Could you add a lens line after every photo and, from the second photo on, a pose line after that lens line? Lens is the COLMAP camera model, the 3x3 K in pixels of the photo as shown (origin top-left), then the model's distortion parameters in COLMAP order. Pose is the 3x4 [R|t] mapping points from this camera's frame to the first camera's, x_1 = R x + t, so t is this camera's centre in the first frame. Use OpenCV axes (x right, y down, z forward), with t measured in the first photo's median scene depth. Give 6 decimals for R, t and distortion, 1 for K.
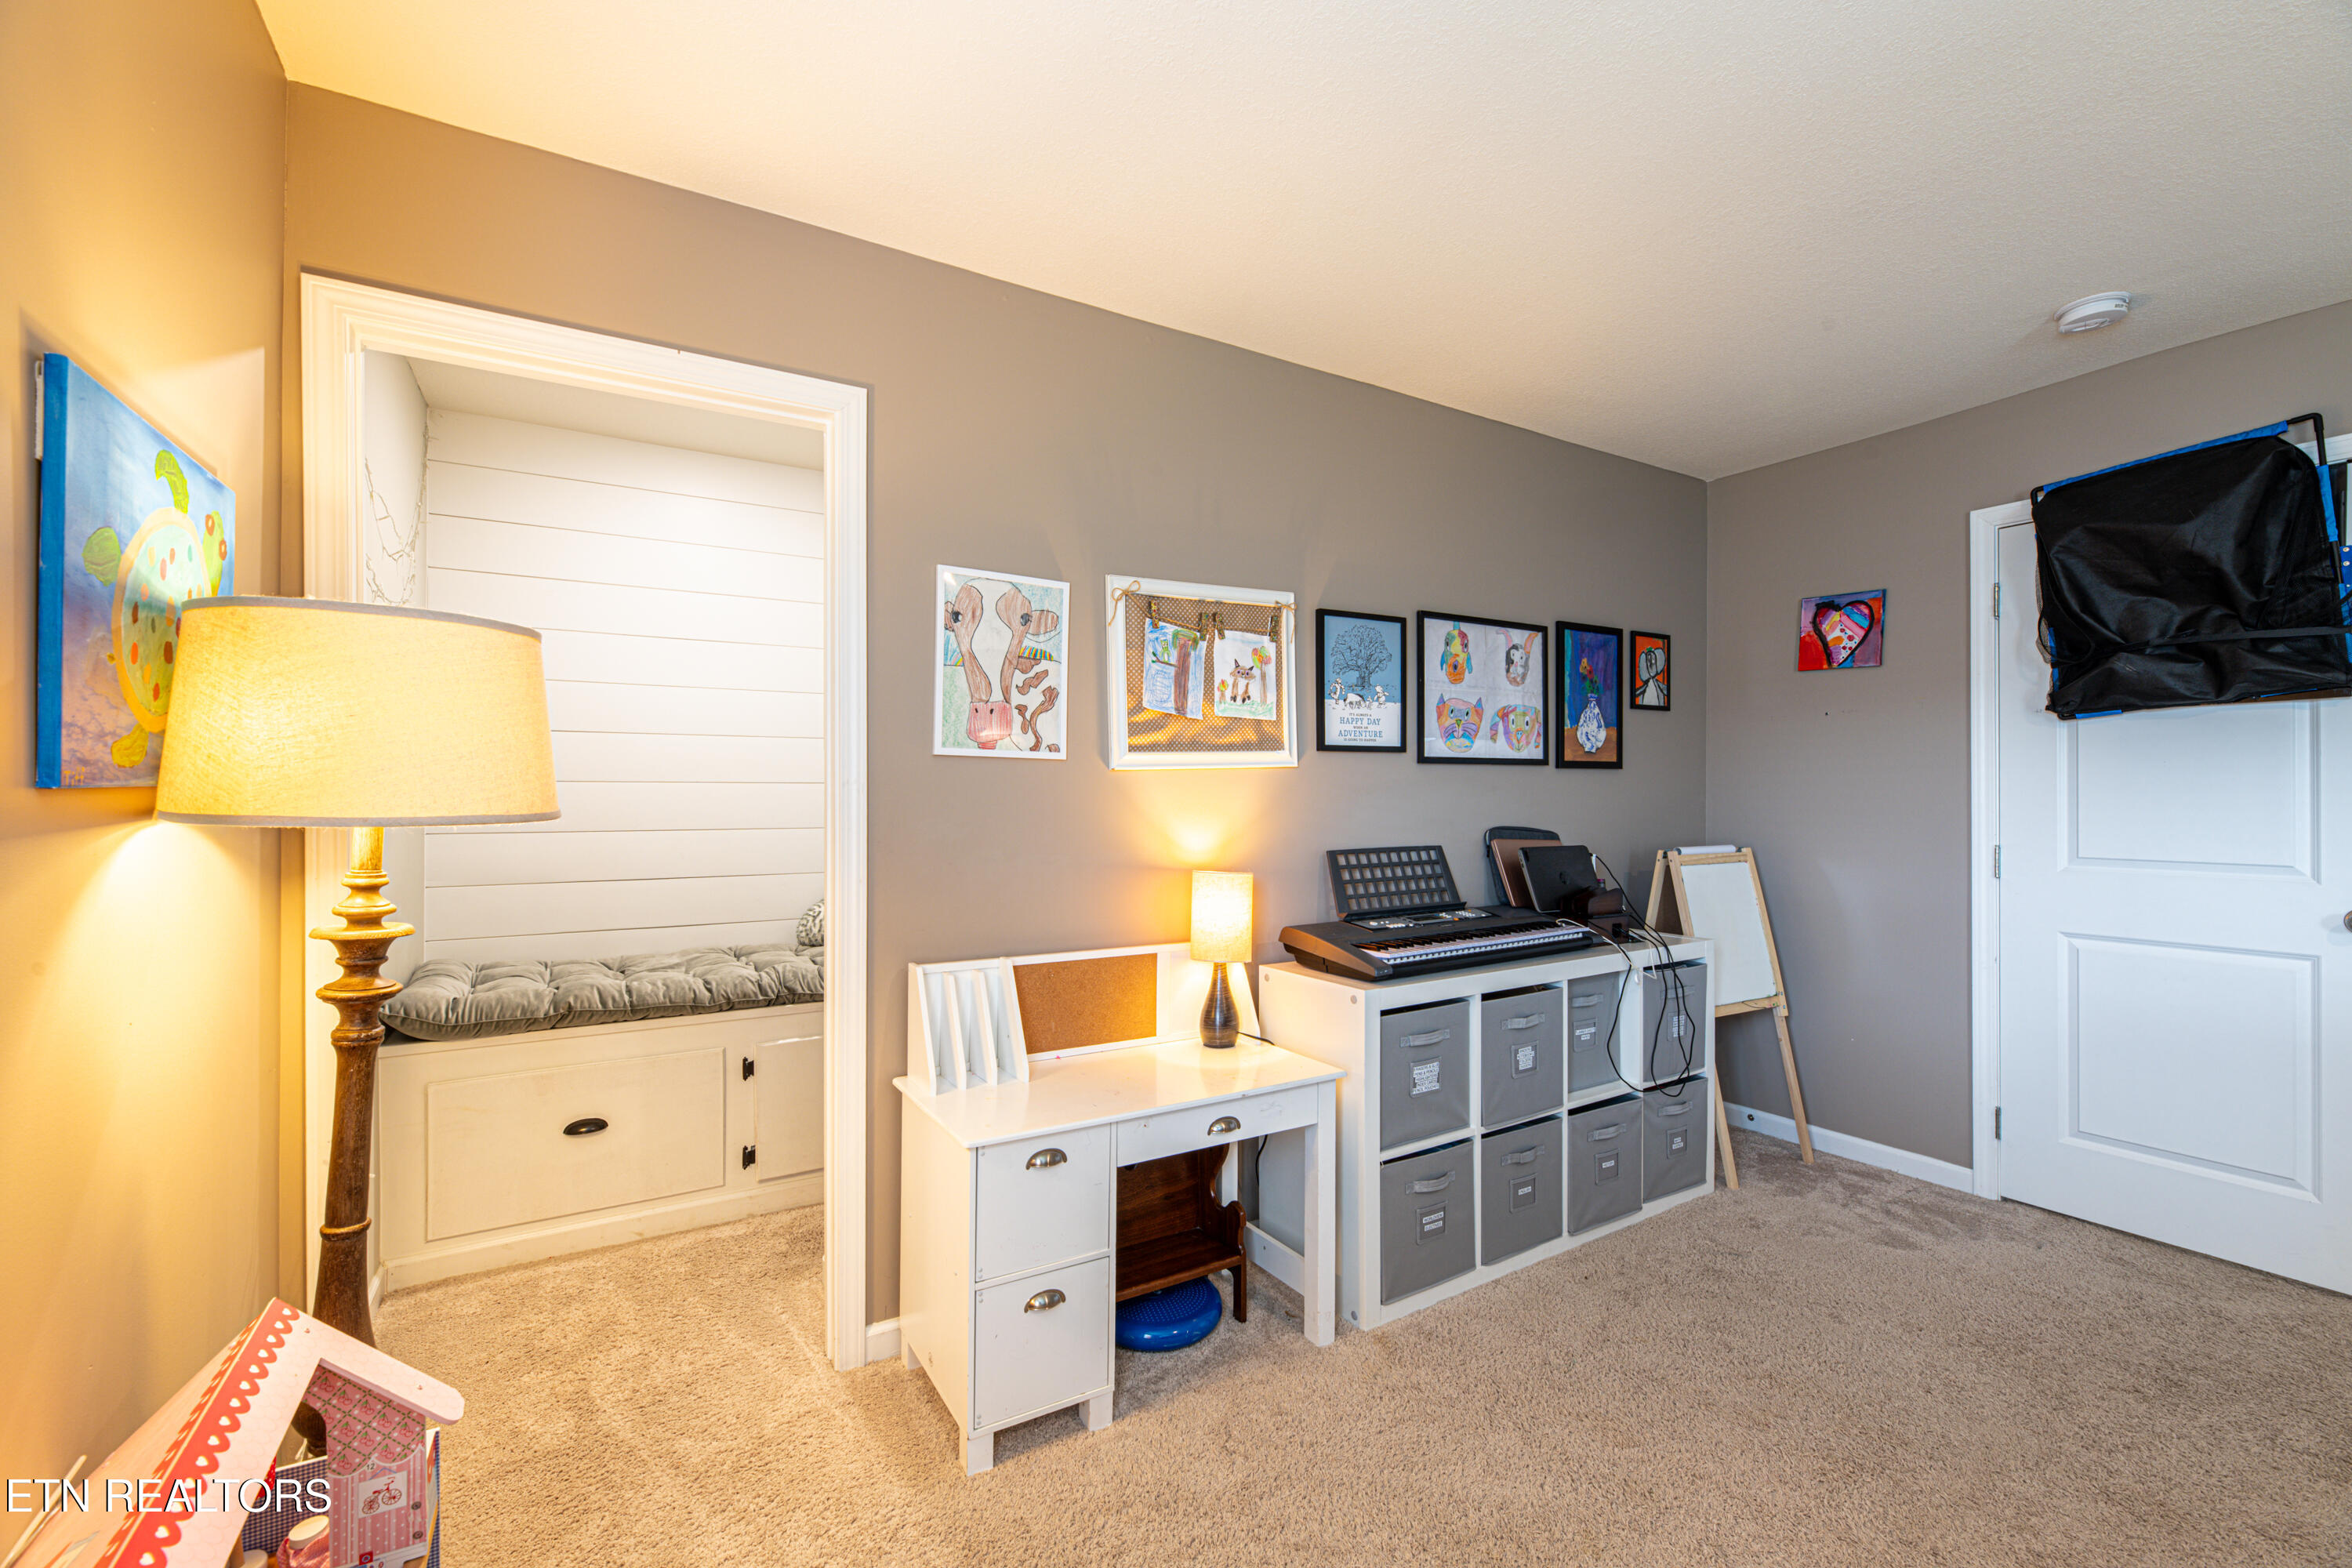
lens RADIAL K [[970.4, 0, 1171.2], [0, 970.4, 794.5], [0, 0, 1]] dist [0.005254, -0.000101]
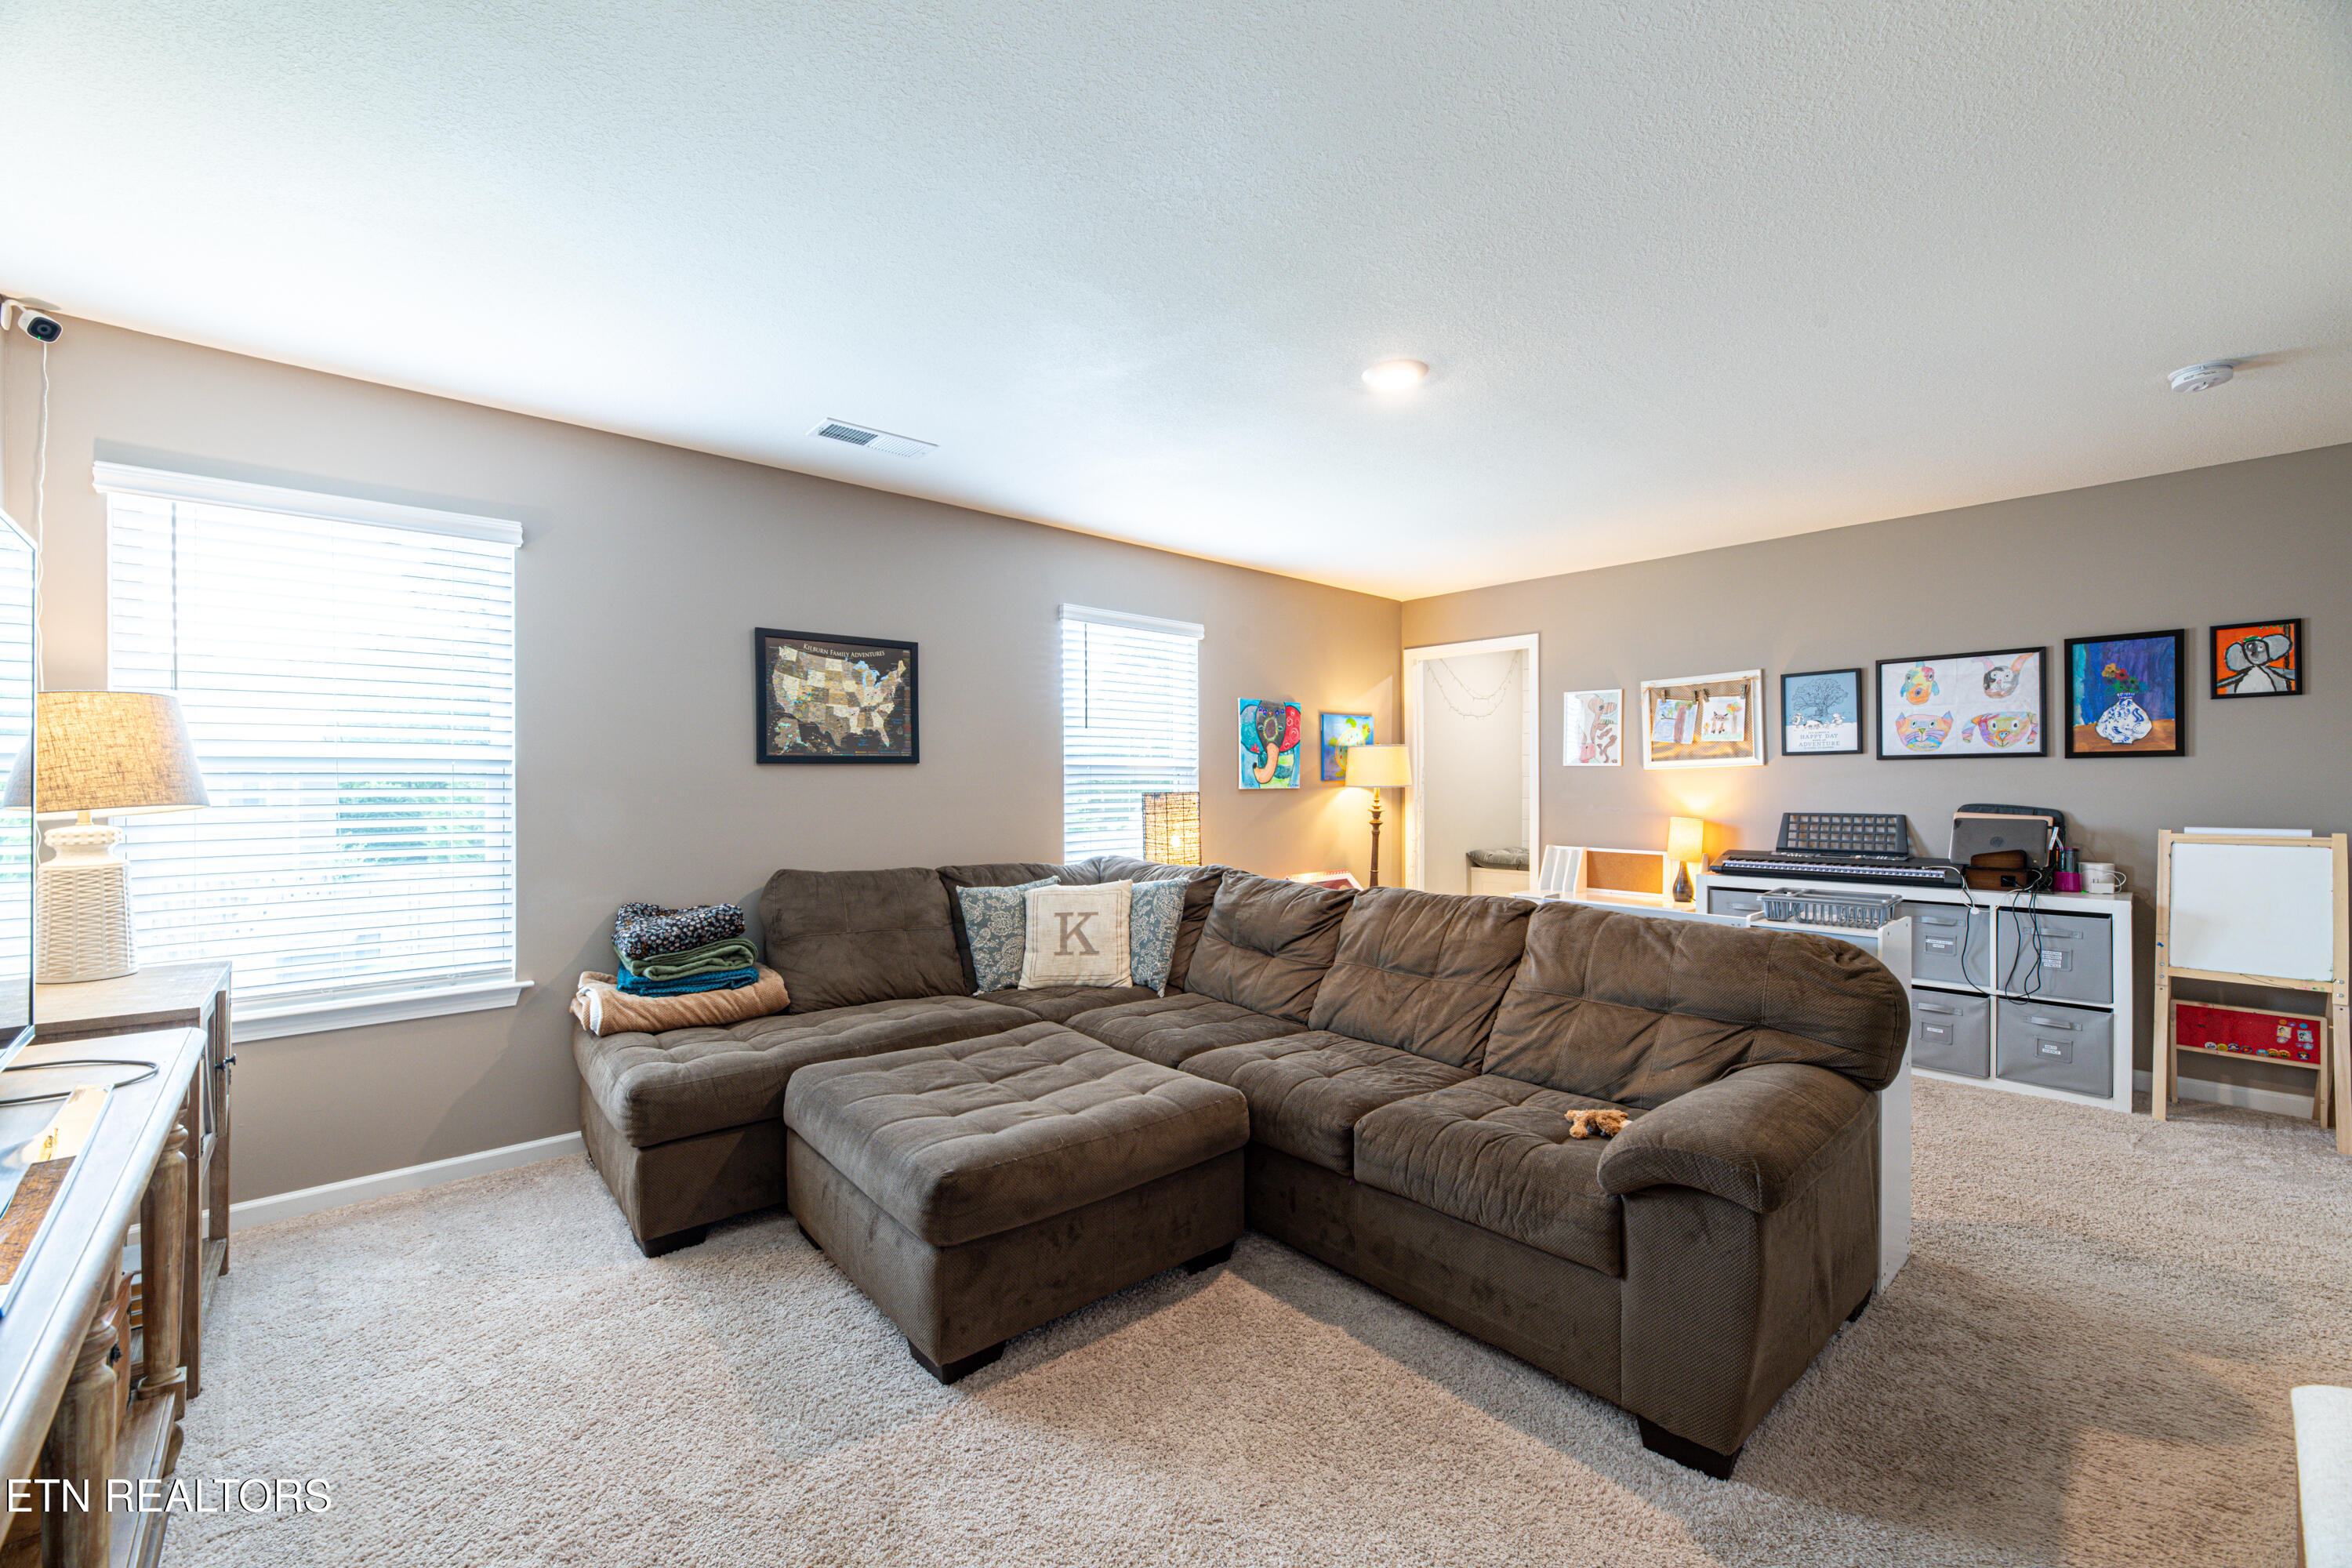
lens RADIAL K [[970.4, 0, 1187.8], [0, 970.4, 779.3], [0, 0, 1]] dist [0.005254, -0.000101]
pose [[0.204390, -0.006007, -0.978871, 1.554106], [-0.001252, 0.999979, -0.006398, 0.009358], [0.978889, 0.002534, 0.204378, -0.383427]]
